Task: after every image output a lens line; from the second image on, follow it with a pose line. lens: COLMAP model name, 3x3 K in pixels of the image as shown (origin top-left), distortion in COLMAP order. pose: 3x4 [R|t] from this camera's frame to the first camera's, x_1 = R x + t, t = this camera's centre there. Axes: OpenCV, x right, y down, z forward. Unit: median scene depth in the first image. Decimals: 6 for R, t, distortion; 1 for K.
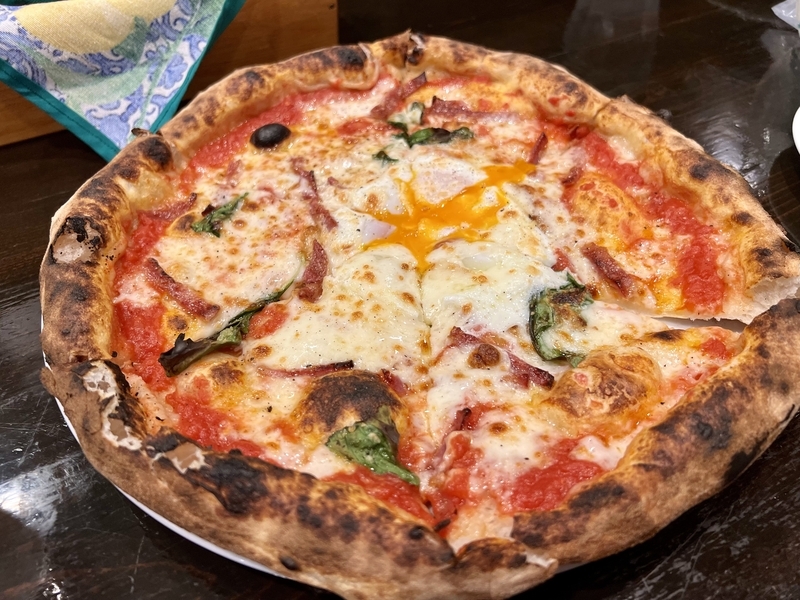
lens RADIAL K [[746.2, 0, 400.0], [0, 746.2, 300.0], [0, 0, 1]] dist [-0.010838, -0.015649]
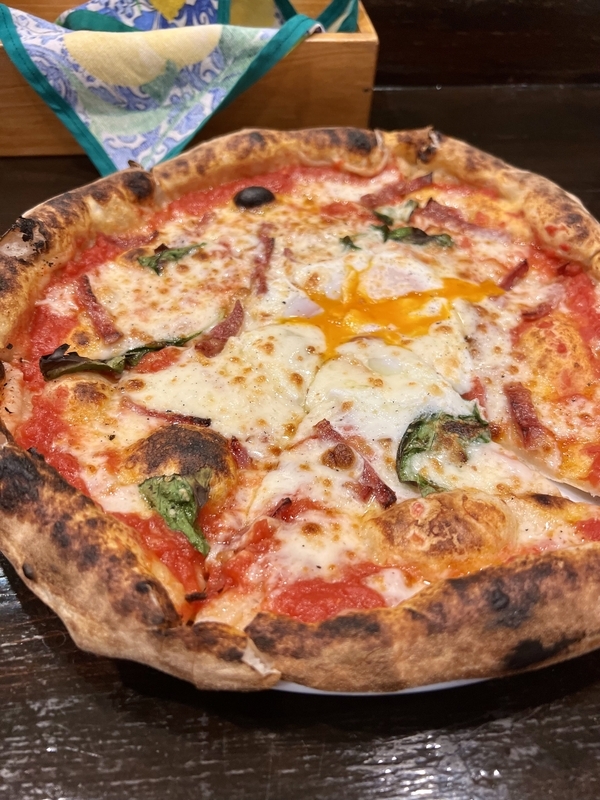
lens RADIAL K [[746.2, 0, 300.0], [0, 746.2, 400.0], [0, 0, 1]] dist [-0.010838, -0.015649]
pose [[0.921732, 0.287361, -0.260447, 0.264042], [-0.293173, 0.955906, 0.017136, 0.005383], [0.253888, 0.060561, 0.965336, 0.075036]]
